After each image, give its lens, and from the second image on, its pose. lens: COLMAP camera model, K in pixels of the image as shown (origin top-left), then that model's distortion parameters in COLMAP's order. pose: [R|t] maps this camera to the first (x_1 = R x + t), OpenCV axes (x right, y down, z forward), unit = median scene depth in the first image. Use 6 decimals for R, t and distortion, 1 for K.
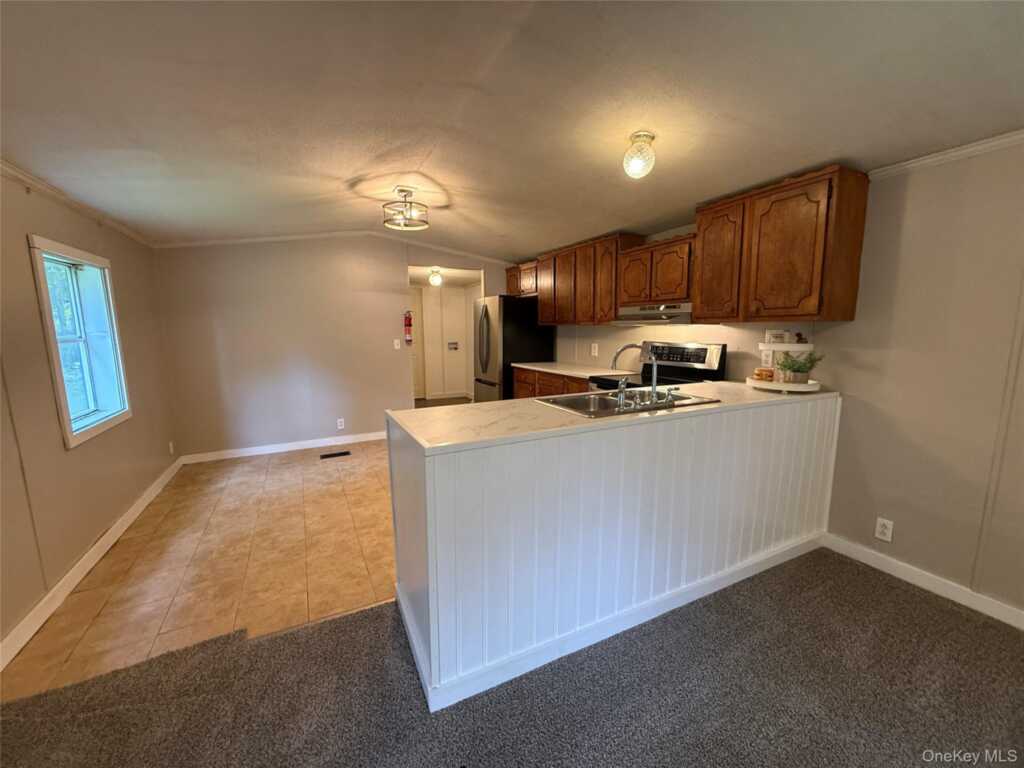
lens RADIAL K [[408.5, 0, 509.6], [0, 408.5, 384.8], [0, 0, 1]] dist [0.000687, -0.000080]
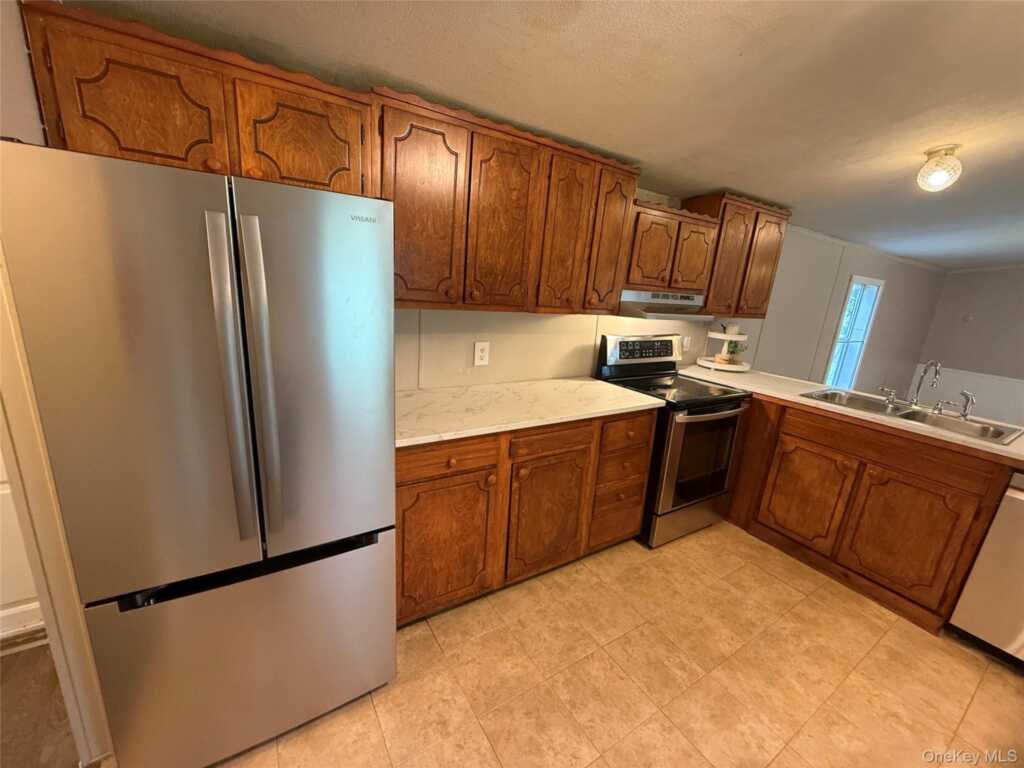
lens RADIAL K [[408.5, 0, 509.6], [0, 408.5, 384.8], [0, 0, 1]] dist [0.000687, -0.000080]
pose [[-0.084952, -0.249177, 0.964725, -0.431339], [0.066547, 0.964644, 0.255016, -0.248132], [-0.994160, 0.085864, -0.065367, 1.388043]]
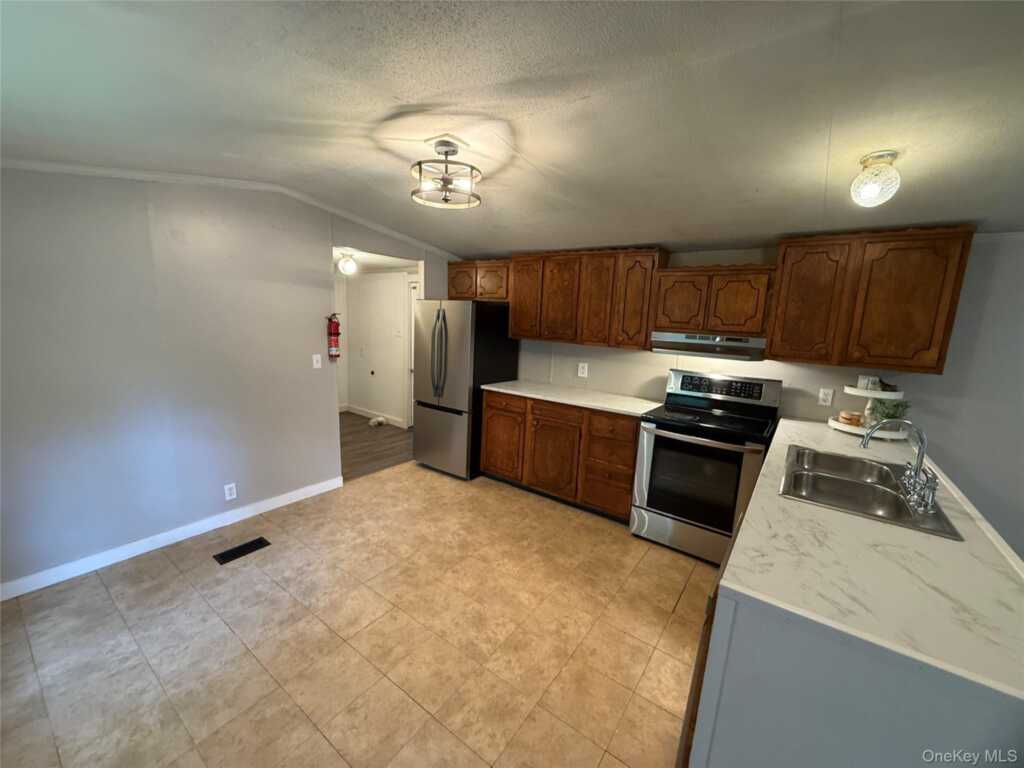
lens RADIAL K [[408.5, 0, 509.6], [0, 408.5, 384.8], [0, 0, 1]] dist [0.000687, -0.000080]
pose [[0.893729, -0.034273, 0.447296, -0.459387], [0.016194, 0.998892, 0.044183, -0.132901], [-0.448315, -0.032244, 0.893294, 0.385145]]
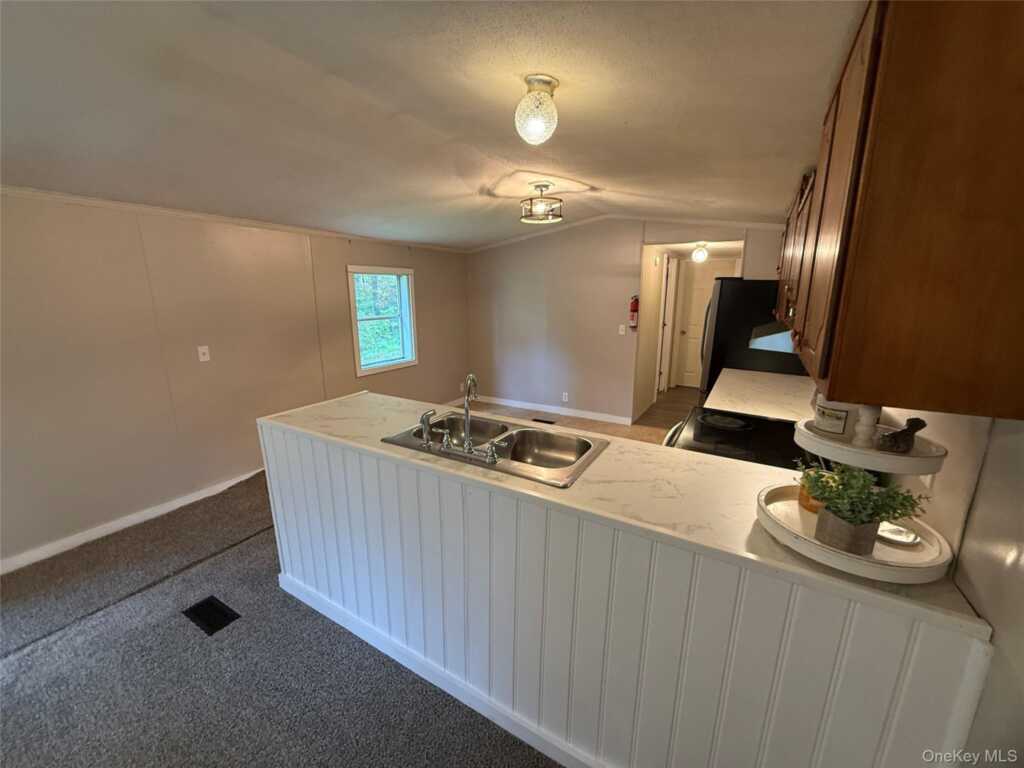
lens RADIAL K [[408.5, 0, 509.6], [0, 408.5, 384.8], [0, 0, 1]] dist [0.000687, -0.000080]
pose [[0.539364, 0.193588, -0.819518, 0.626027], [-0.123778, 0.980871, 0.150239, -0.130476], [0.832926, 0.020405, 0.553009, 0.379977]]
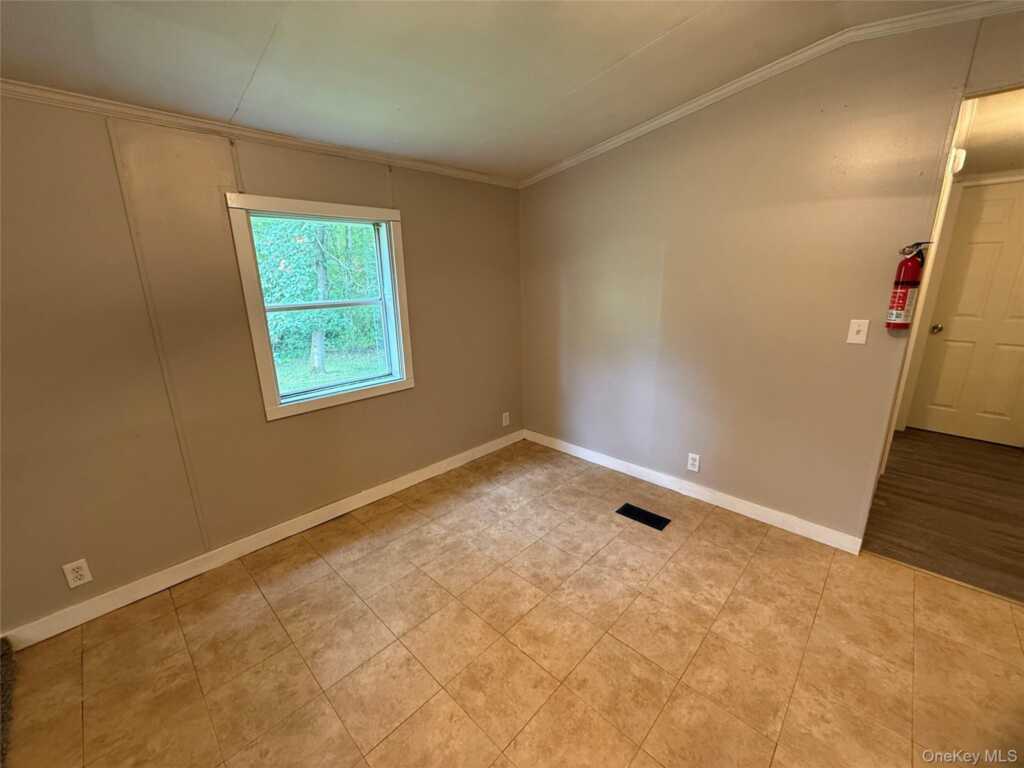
lens RADIAL K [[408.5, 0, 509.6], [0, 408.5, 384.8], [0, 0, 1]] dist [0.000687, -0.000080]
pose [[0.319063, 0.245136, -0.915482, -0.011101], [-0.119127, 0.968682, 0.217863, -0.148715], [0.940217, 0.039547, 0.338273, 0.858470]]
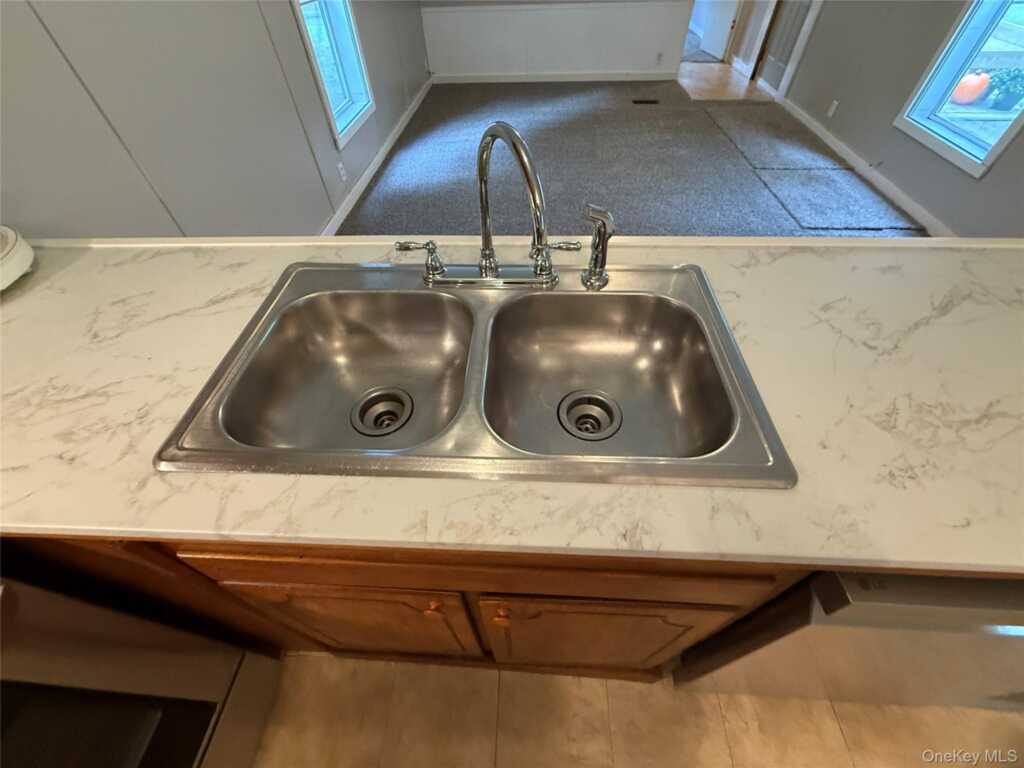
lens RADIAL K [[408.5, 0, 509.6], [0, 408.5, 384.8], [0, 0, 1]] dist [0.000687, -0.000080]
pose [[-0.867110, -0.361940, 0.342227, 0.096508], [0.096128, 0.552537, 0.827927, -0.138870], [-0.488752, 0.750801, -0.444318, 0.764945]]
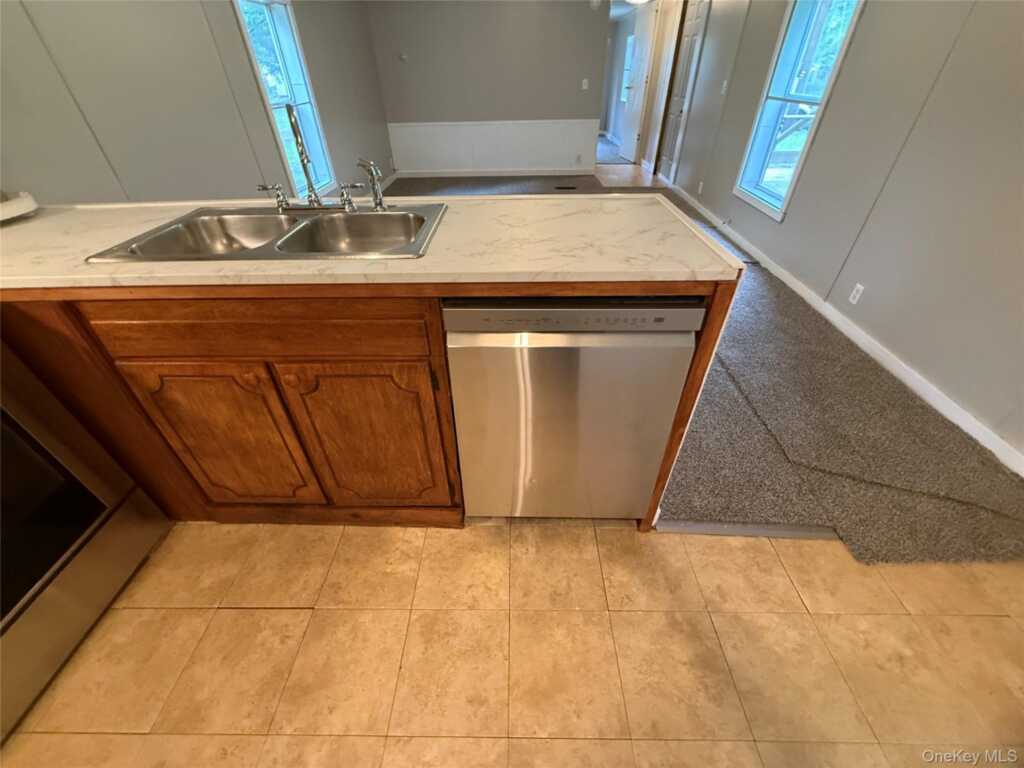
lens RADIAL K [[408.5, 0, 509.6], [0, 408.5, 384.8], [0, 0, 1]] dist [0.000687, -0.000080]
pose [[-0.882733, -0.272250, 0.382964, -0.165536], [0.086582, 0.706834, 0.702061, -0.118415], [-0.461828, 0.652890, -0.600374, 0.887483]]
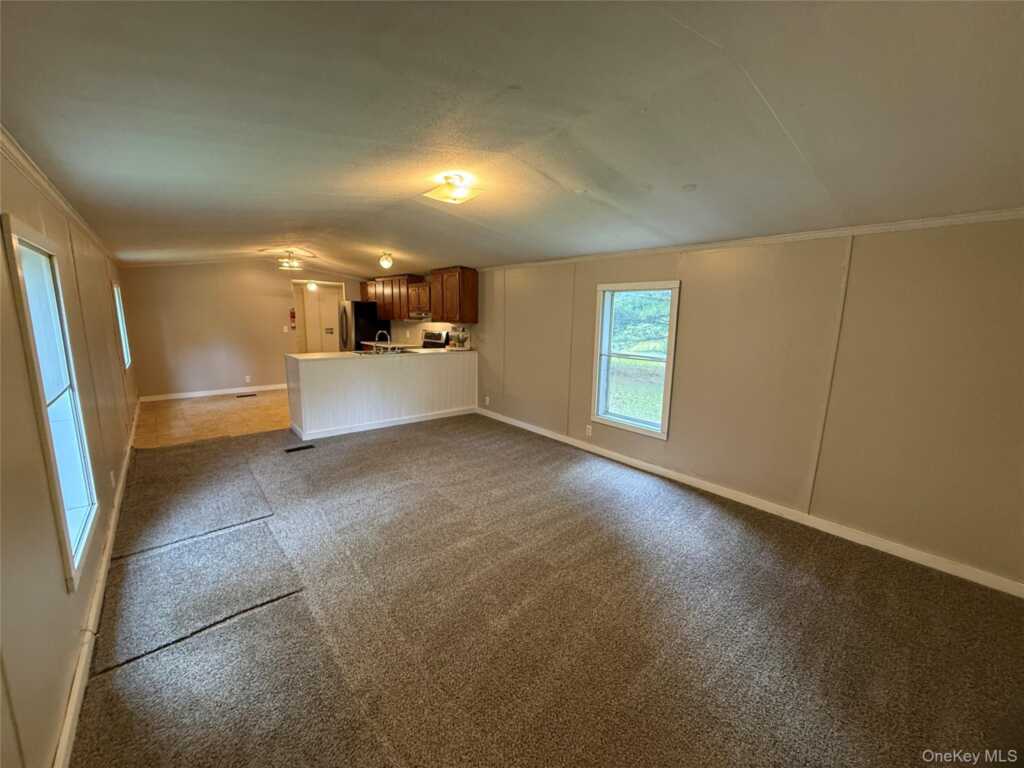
lens RADIAL K [[408.5, 0, 509.6], [0, 408.5, 384.8], [0, 0, 1]] dist [0.000687, -0.000080]
pose [[0.971392, -0.015980, 0.236943, 0.296484], [0.008326, 0.999412, 0.033268, 0.110773], [-0.237335, -0.030344, 0.970954, -1.174334]]
